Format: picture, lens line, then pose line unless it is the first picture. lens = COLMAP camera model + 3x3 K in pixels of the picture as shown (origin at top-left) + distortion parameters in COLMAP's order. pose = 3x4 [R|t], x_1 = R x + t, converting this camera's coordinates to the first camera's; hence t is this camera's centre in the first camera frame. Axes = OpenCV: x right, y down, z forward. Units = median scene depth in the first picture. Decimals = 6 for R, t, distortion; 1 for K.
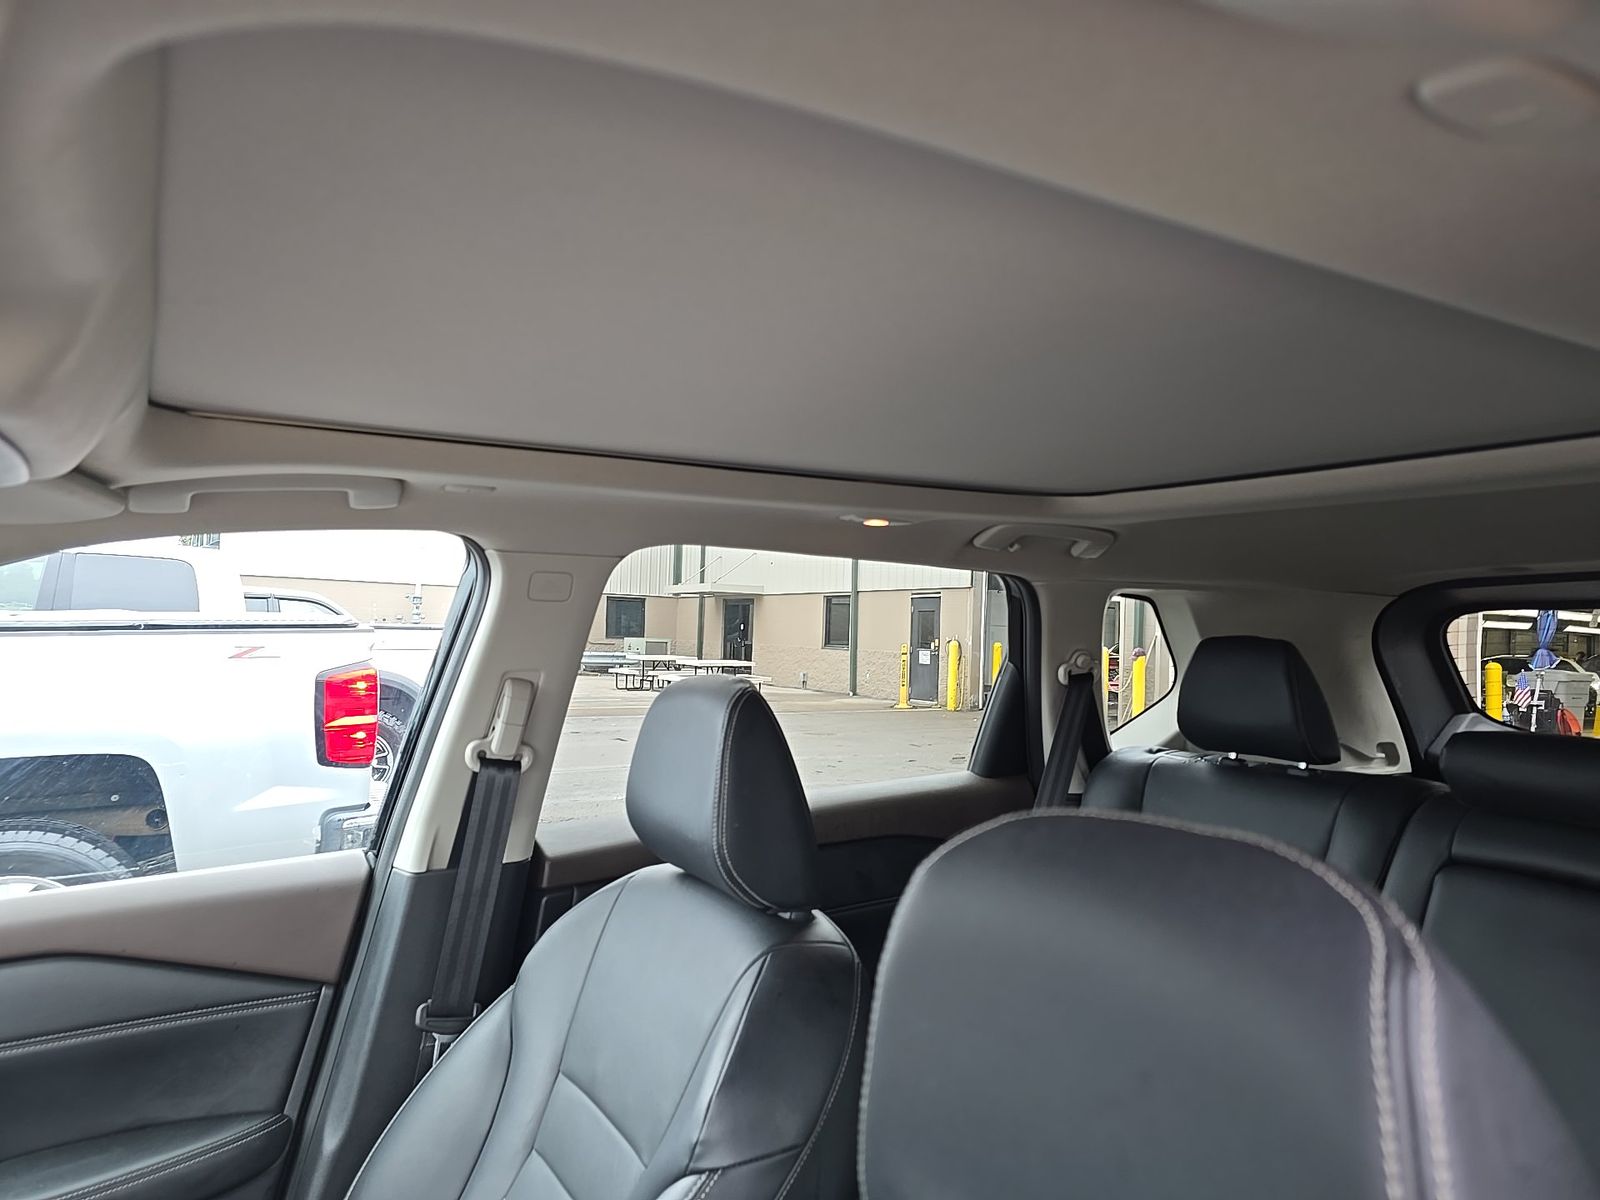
lens RADIAL K [[1059.8, 0, 798.3], [0, 1059.8, 610.3], [0, 0, 1]] dist [0.041096, -0.048251]
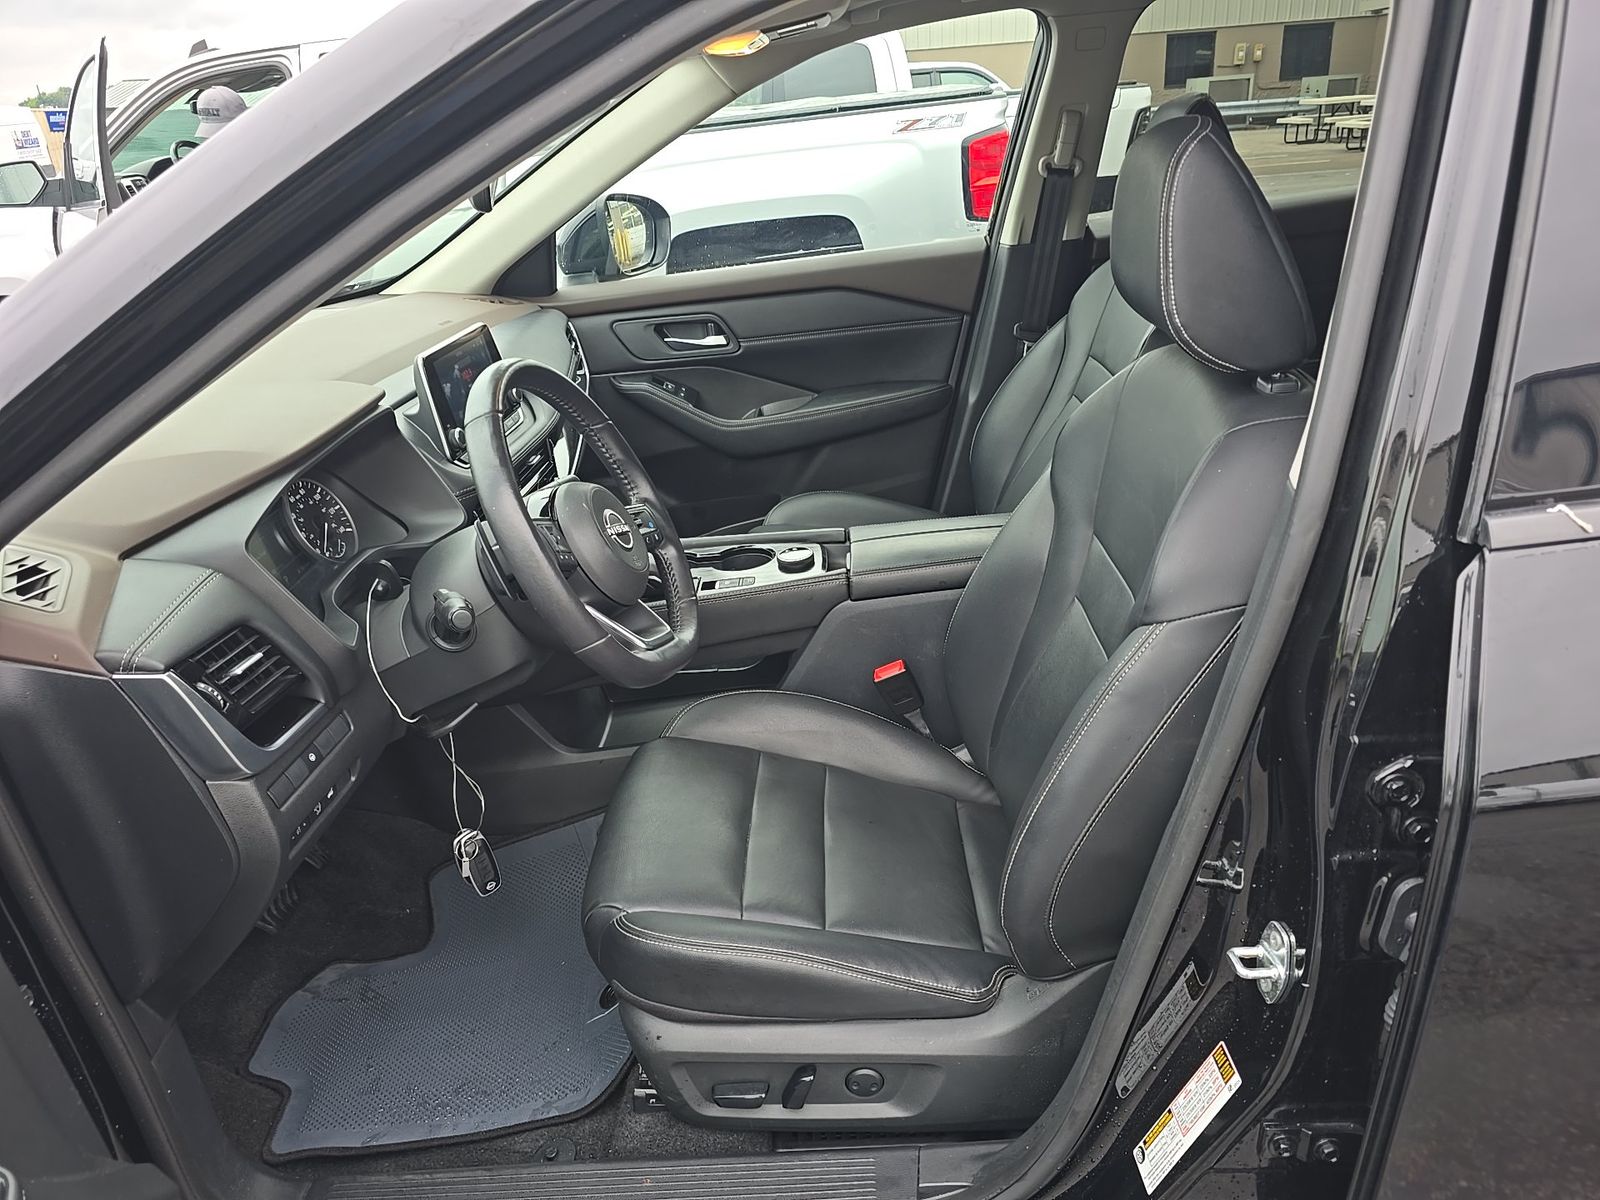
lens RADIAL K [[1059.8, 0, 798.3], [0, 1059.8, 610.3], [0, 0, 1]] dist [0.041096, -0.048251]
pose [[0.838272, 0.145647, -0.525440, 0.320187], [0.110532, 0.898264, 0.425330, 0.011197], [0.533932, -0.414619, 0.736890, -0.646320]]
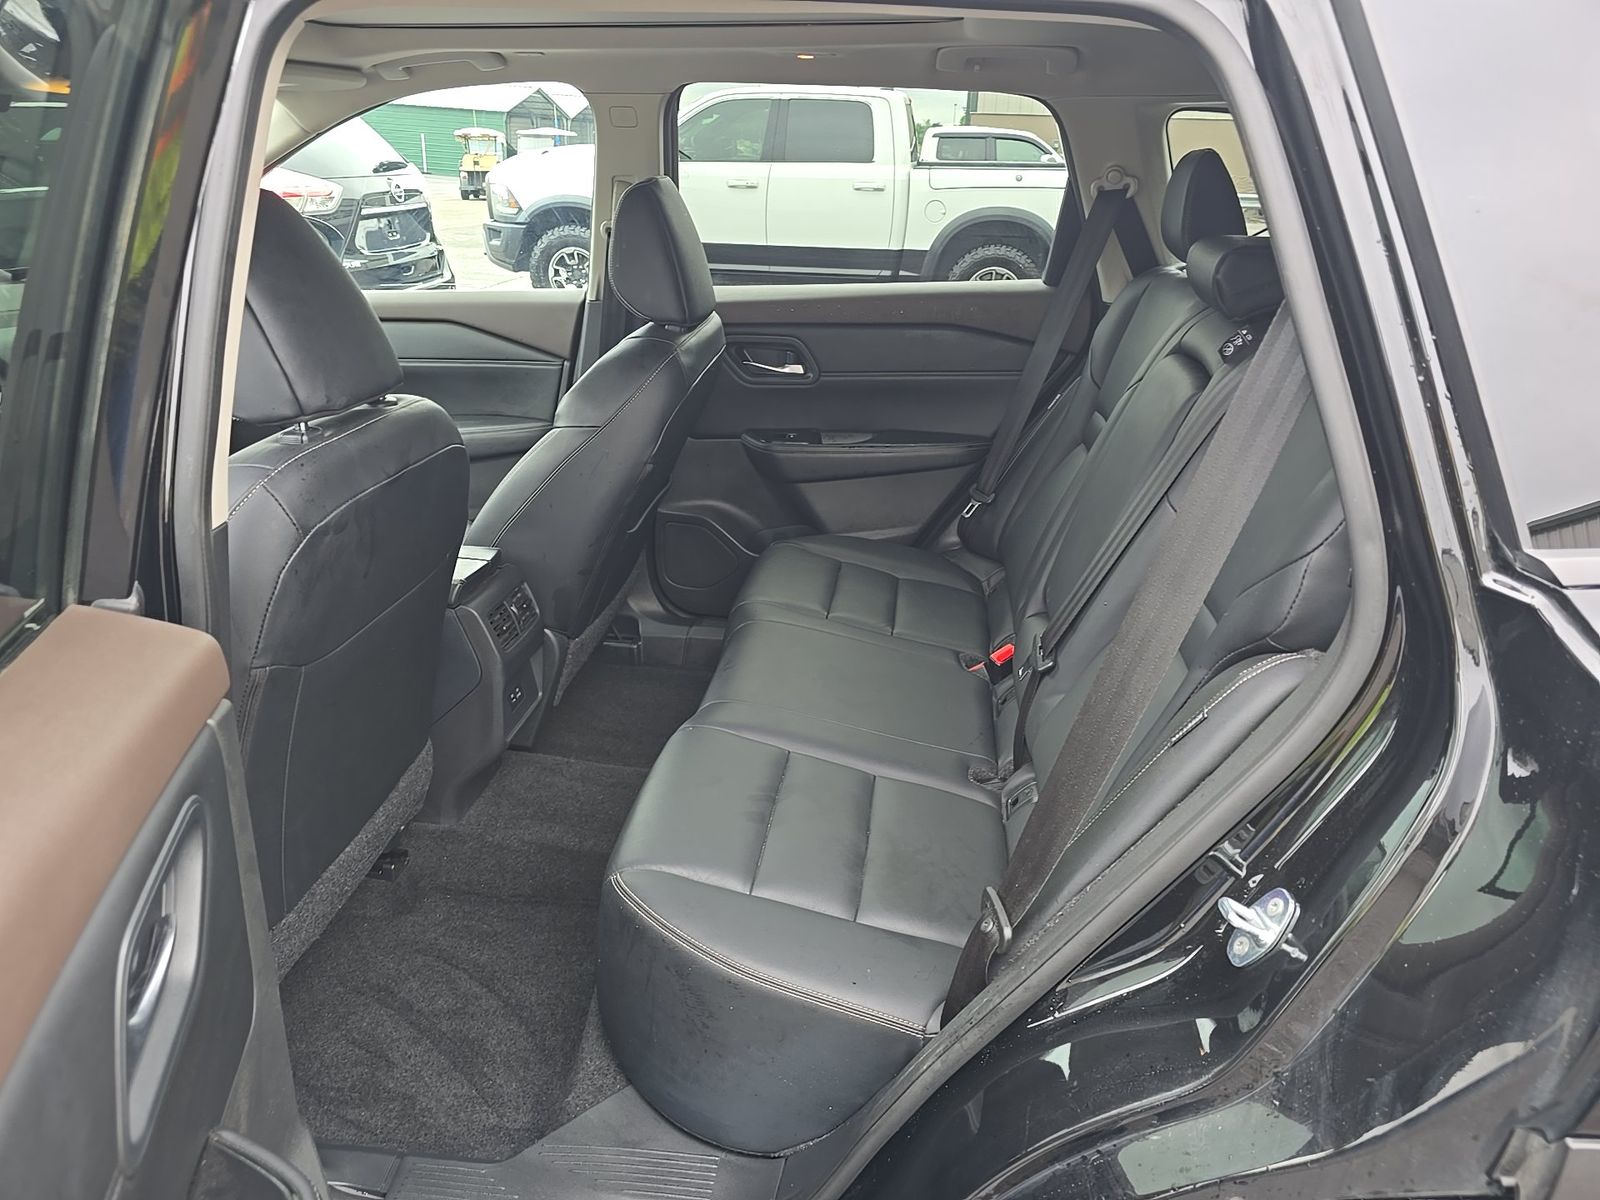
lens RADIAL K [[1059.8, 0, 798.3], [0, 1059.8, 610.3], [0, 0, 1]] dist [0.041096, -0.048251]
pose [[0.791099, 0.210867, -0.574193, 1.031427], [0.004043, 0.936879, 0.349630, 0.111747], [0.611675, -0.278913, 0.740312, -0.249090]]
